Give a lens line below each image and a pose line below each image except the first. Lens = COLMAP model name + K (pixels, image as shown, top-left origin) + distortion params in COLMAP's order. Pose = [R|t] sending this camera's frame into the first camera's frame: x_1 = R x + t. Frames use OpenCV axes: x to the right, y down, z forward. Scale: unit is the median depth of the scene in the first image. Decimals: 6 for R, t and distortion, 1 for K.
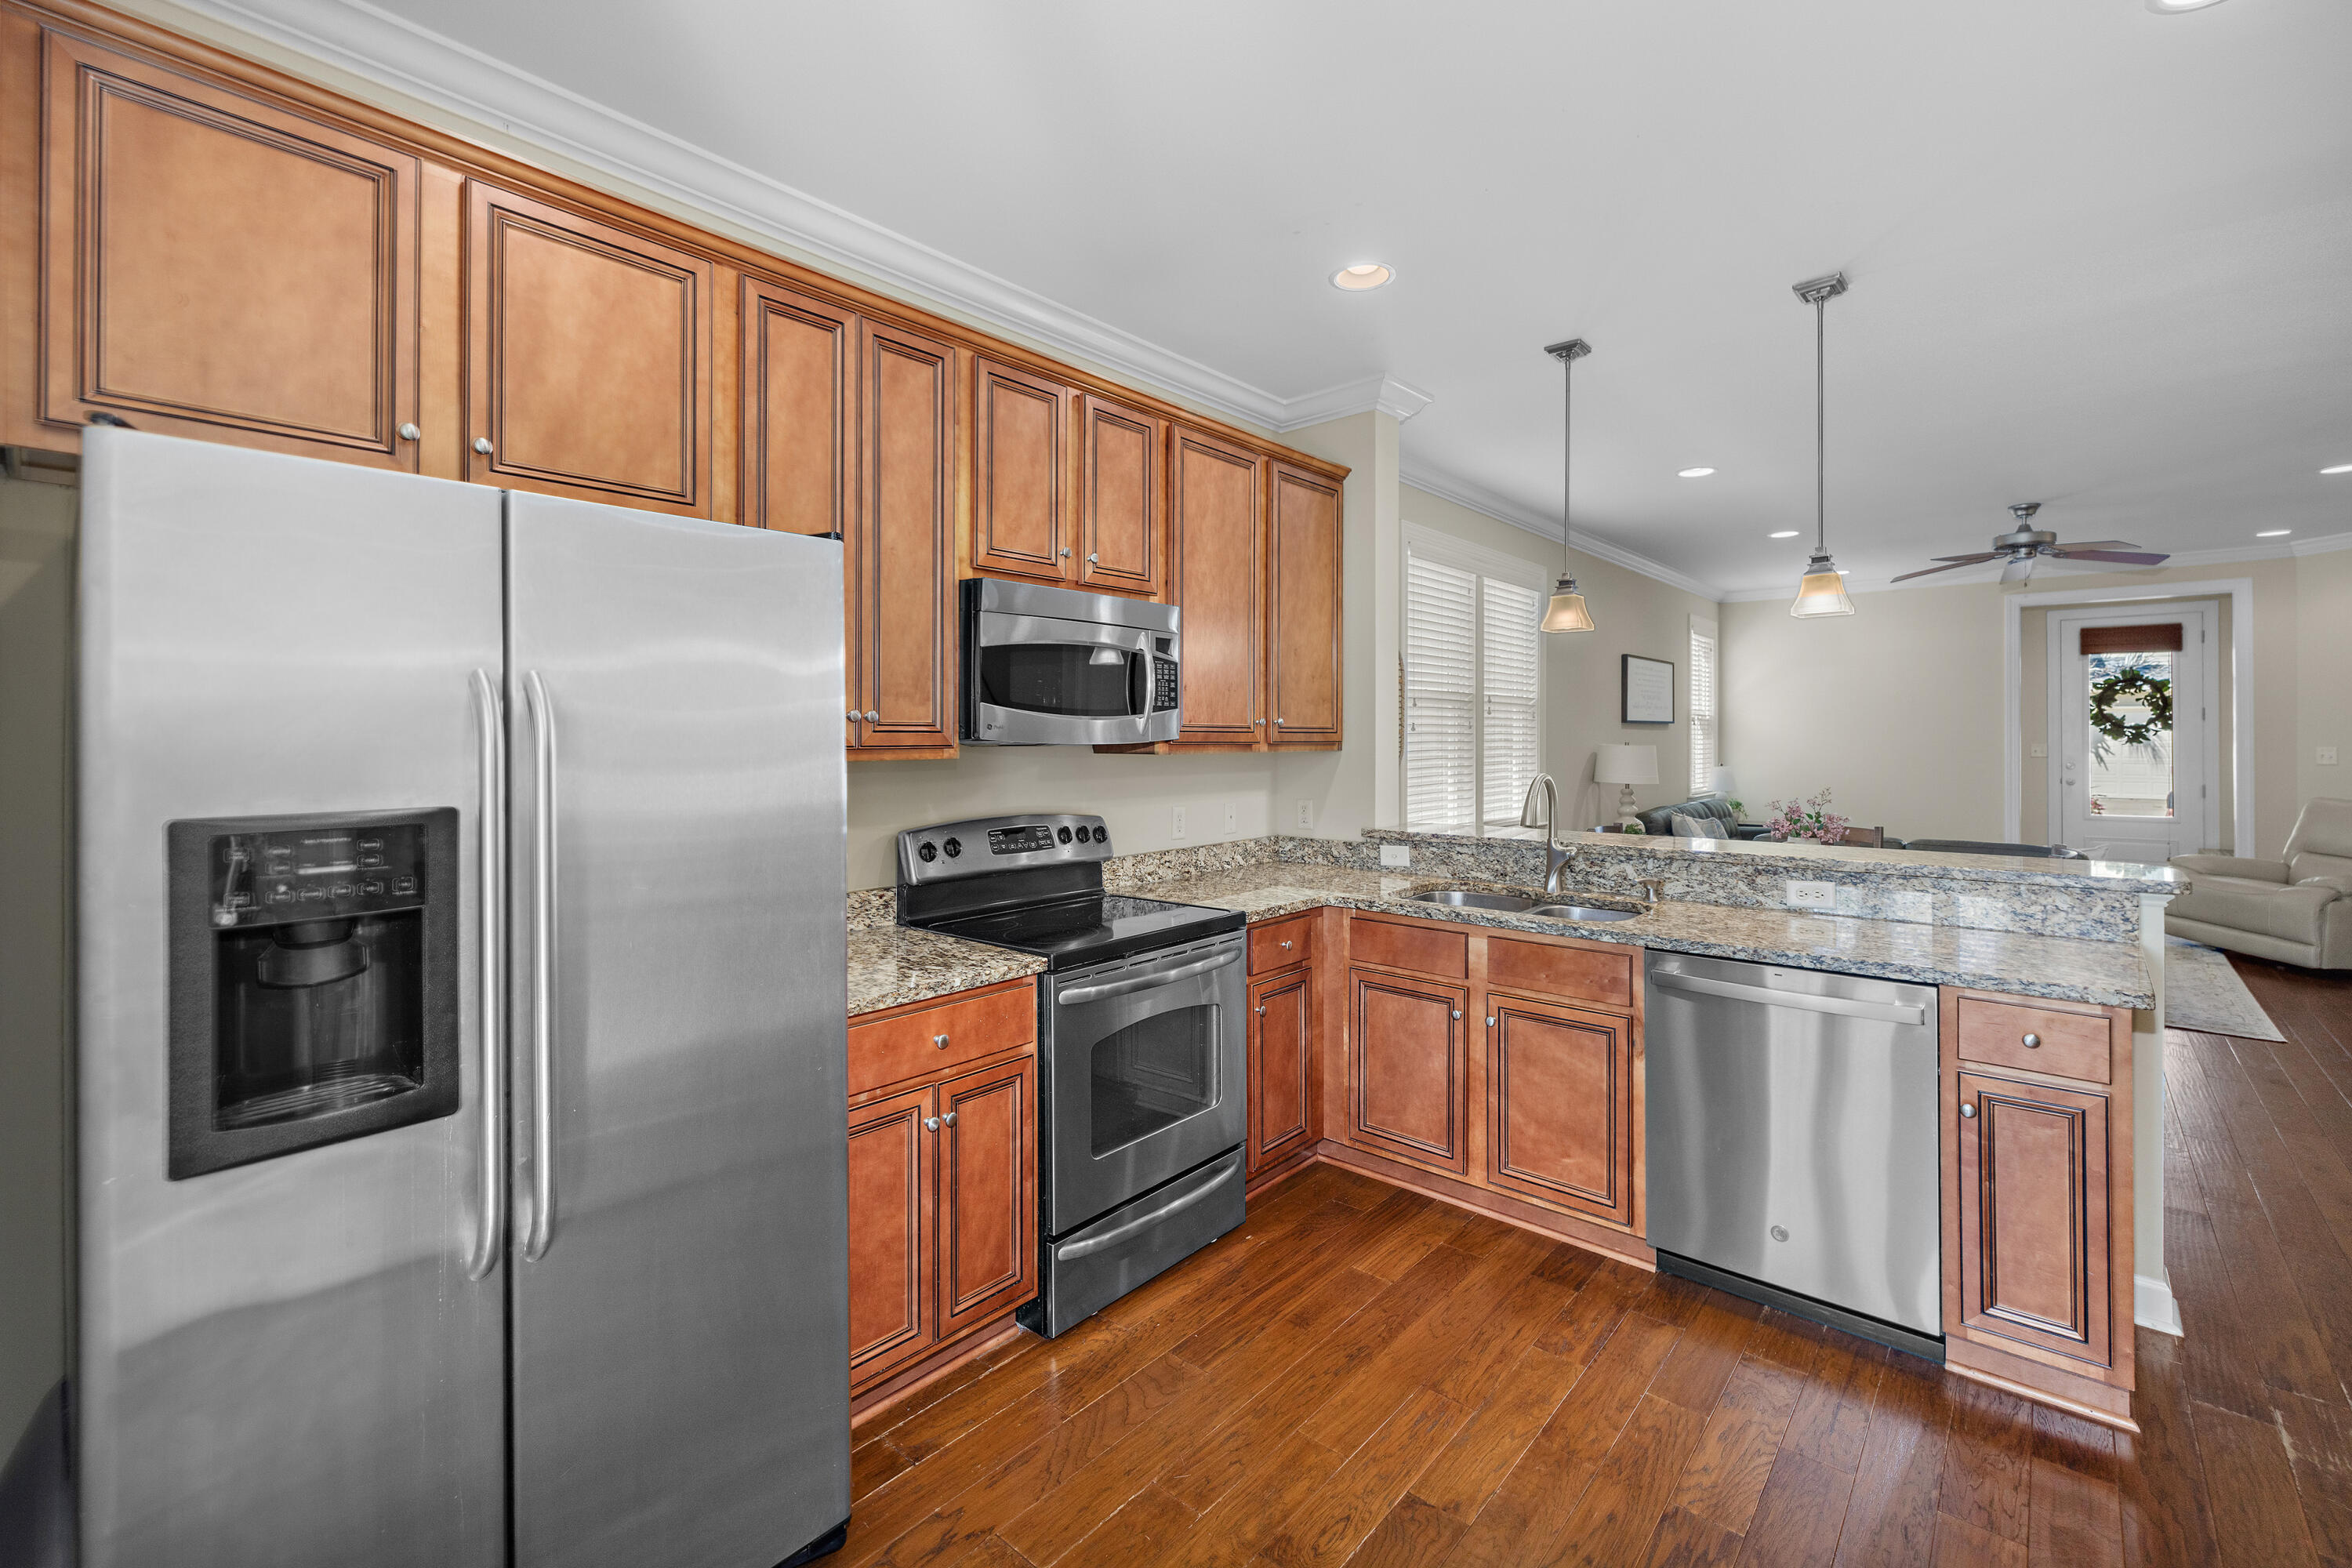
lens RADIAL K [[1008.4, 0, 1147.8], [0, 1008.4, 733.1], [0, 0, 1]] dist [0.004216, 0.000221]
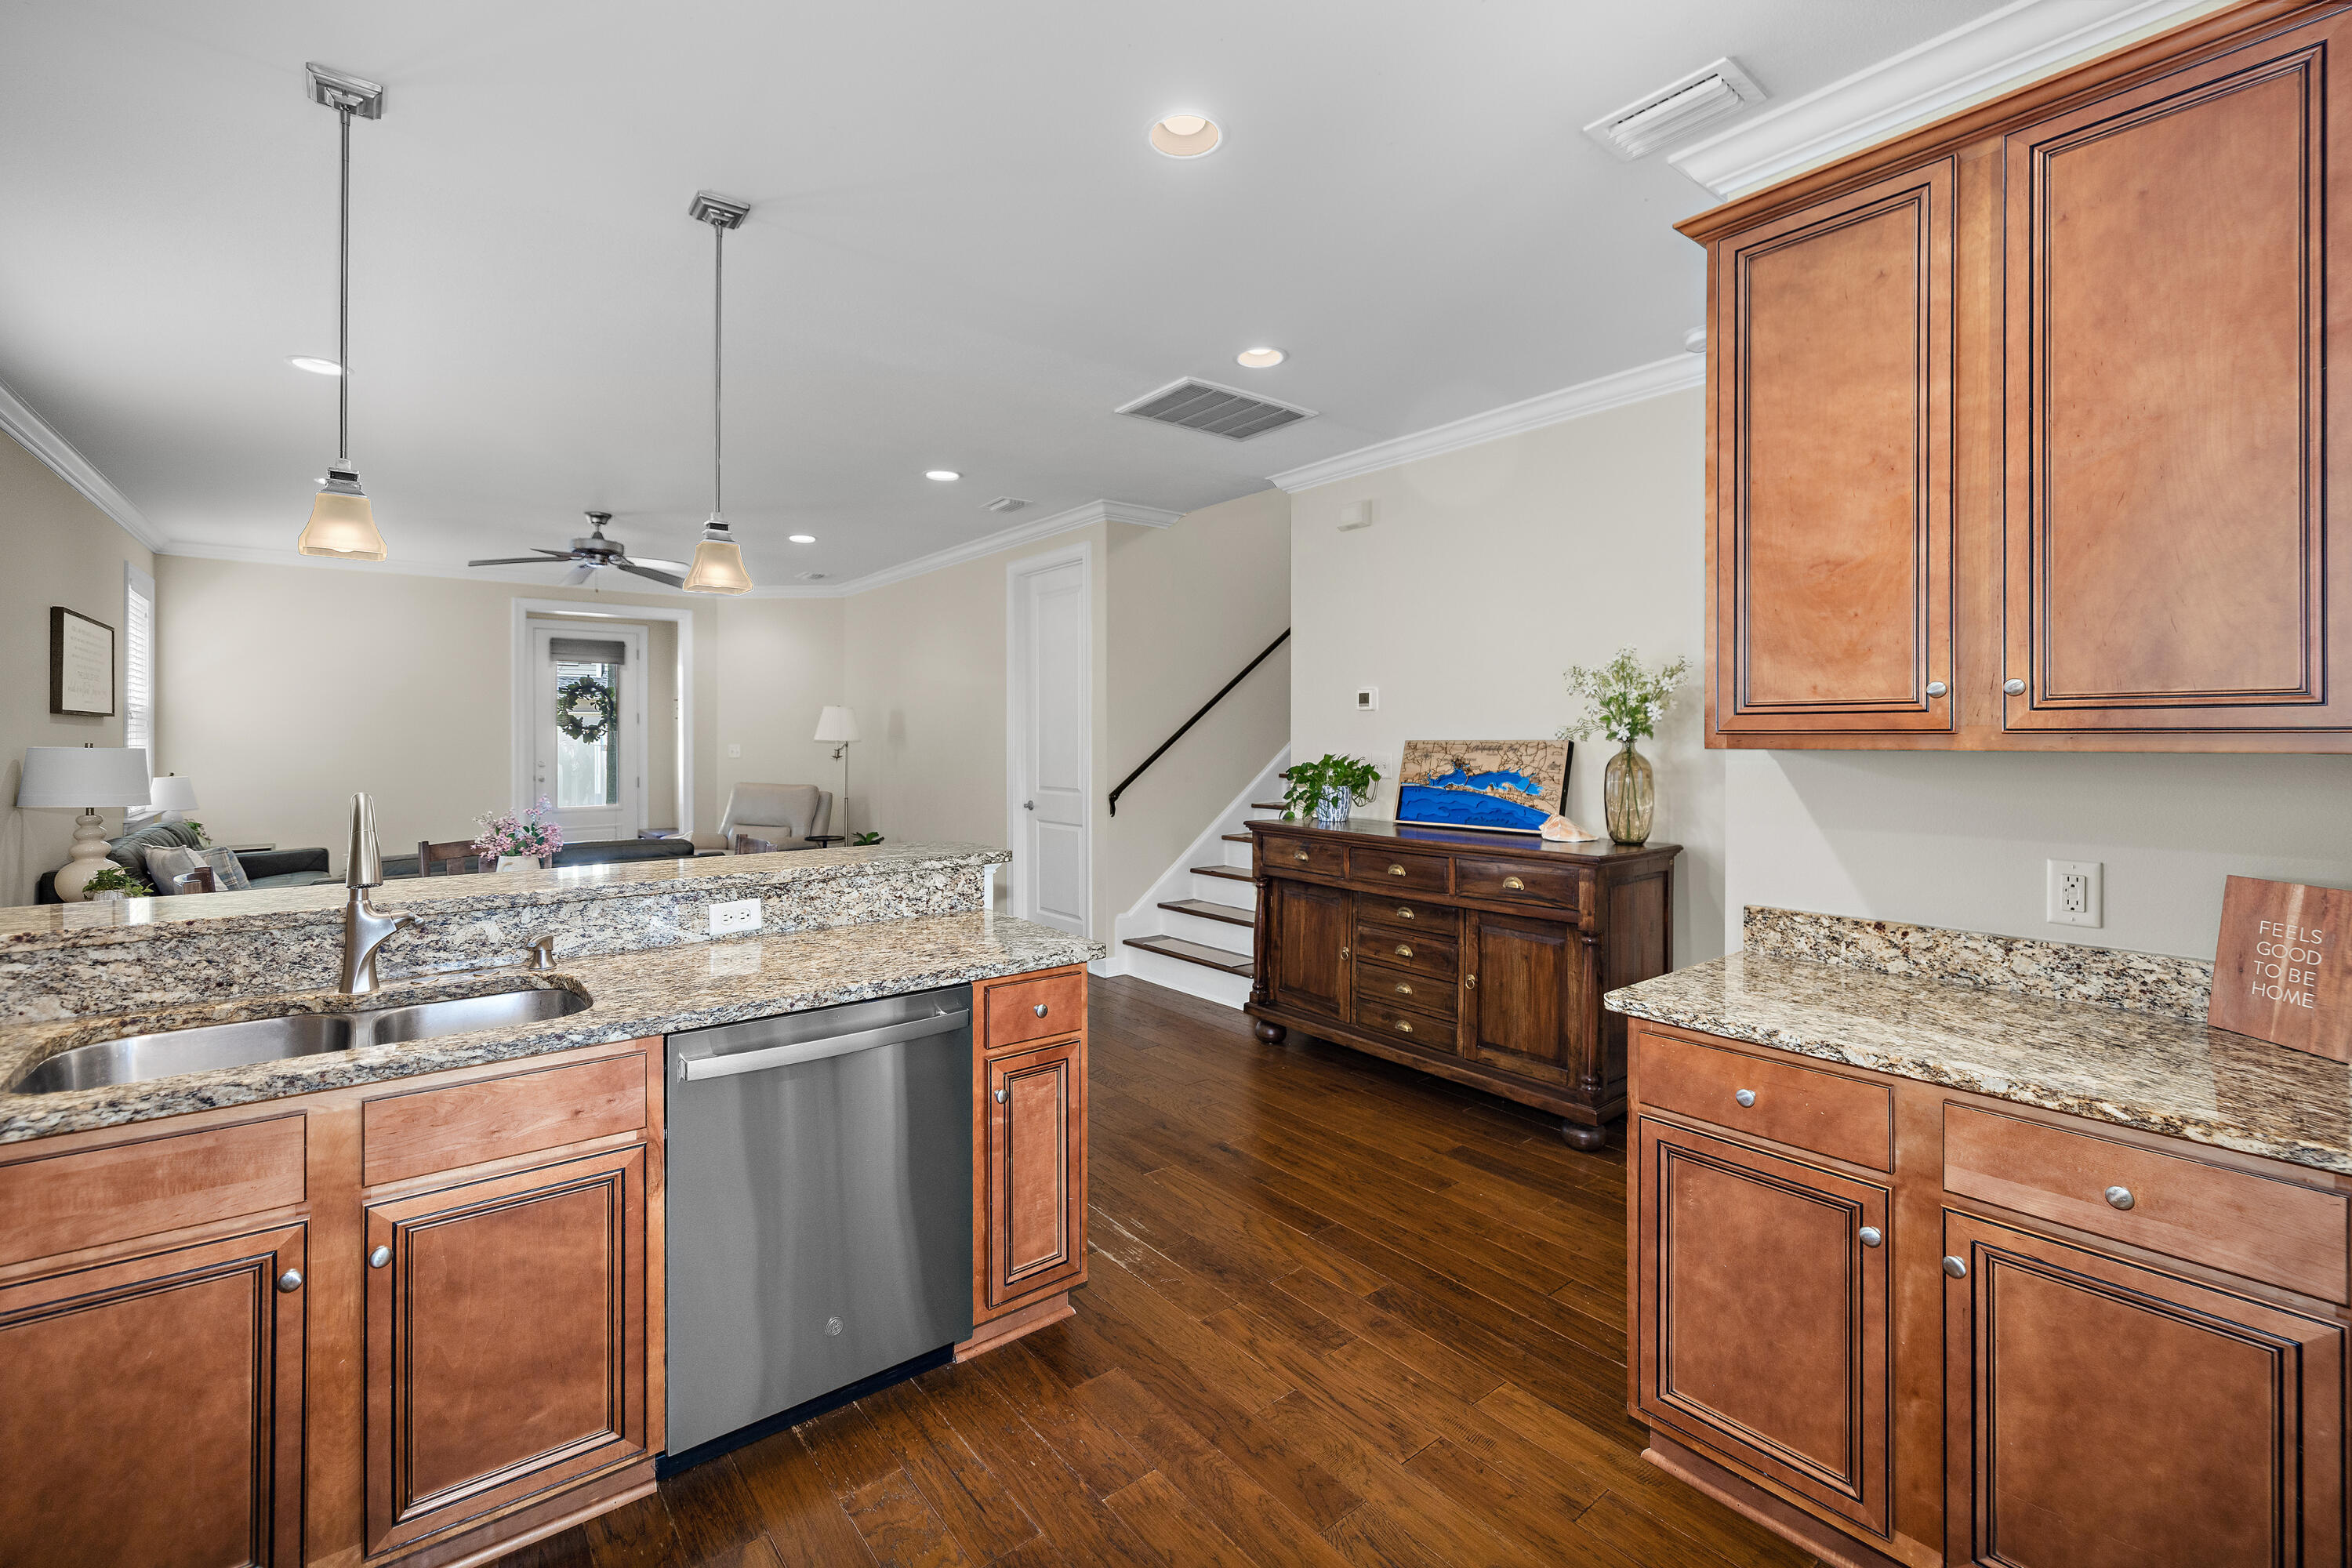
lens RADIAL K [[1008.4, 0, 1165.7], [0, 1008.4, 738.9], [0, 0, 1]] dist [0.004216, 0.000221]
pose [[0.164962, -0.001352, 0.986299, -0.063339], [-0.002941, 0.999994, 0.001863, 0.003454], [-0.986296, -0.003208, 0.164957, 0.253723]]
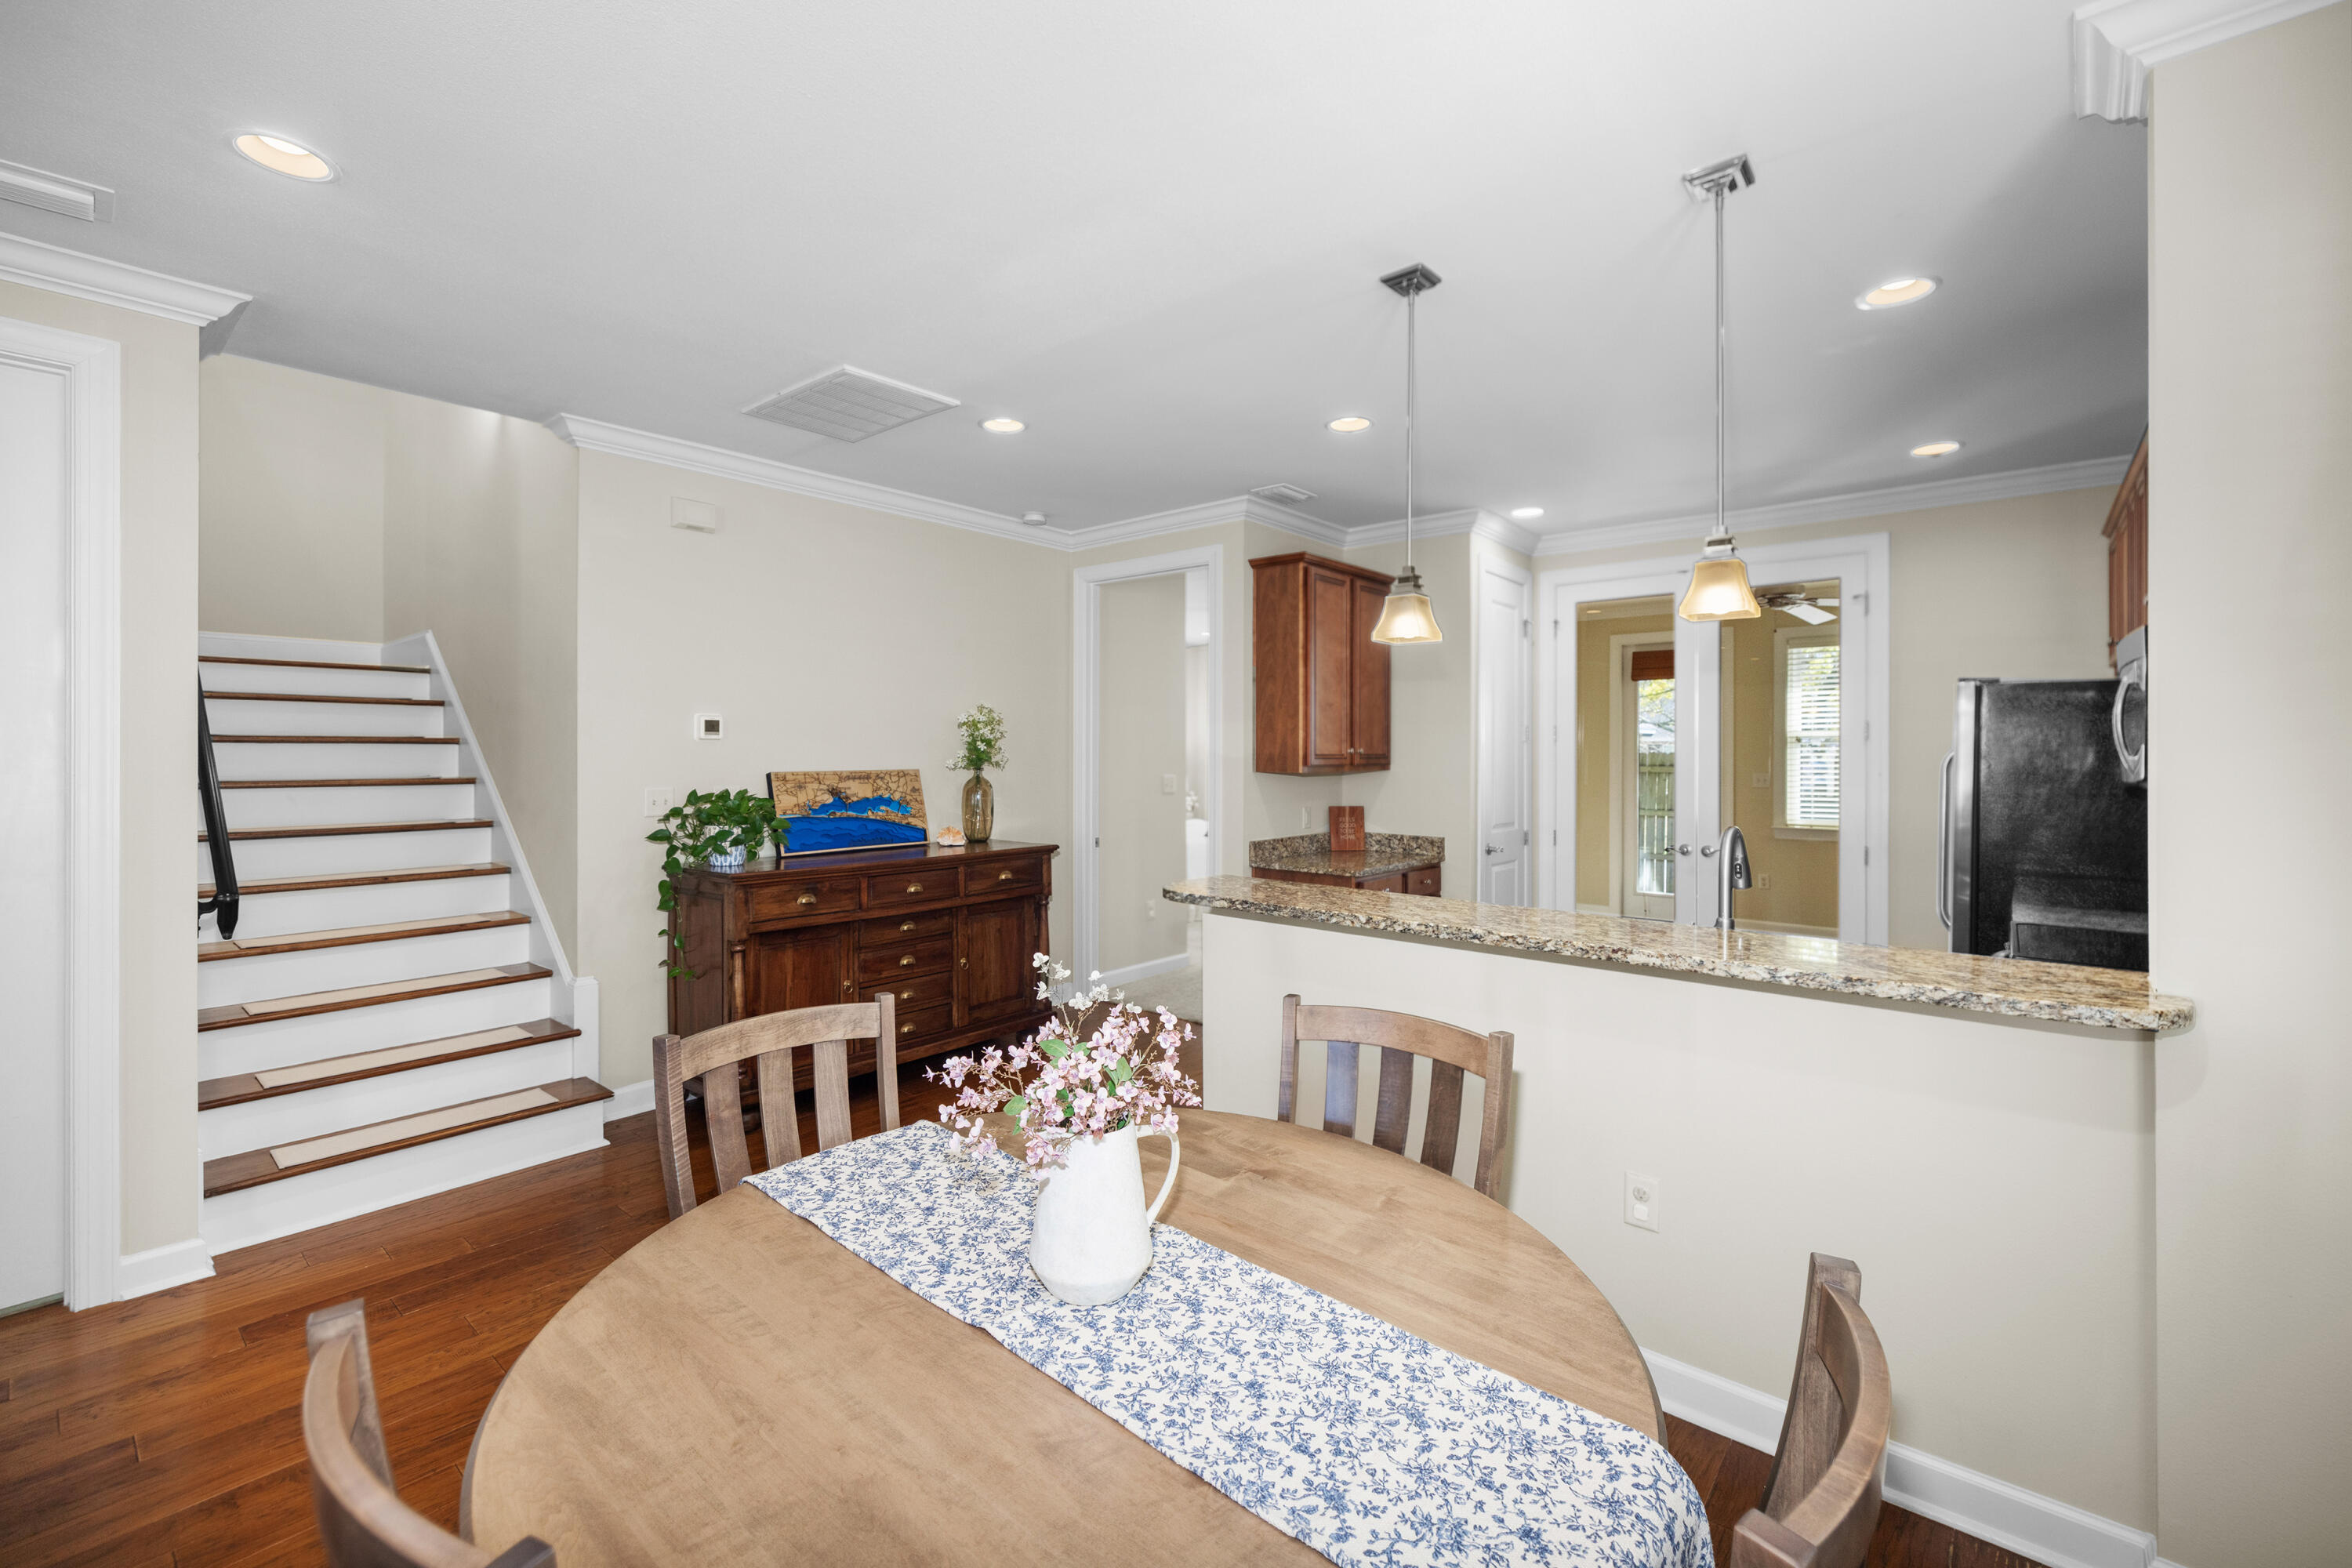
lens RADIAL K [[1008.4, 0, 1176.7], [0, 1008.4, 759.3], [0, 0, 1]] dist [0.004216, 0.000221]
pose [[-0.999688, -0.003799, -0.024686, 0.097373], [-0.003990, 0.999962, 0.007688, -0.001206], [0.024656, 0.007784, -0.999666, 0.479261]]
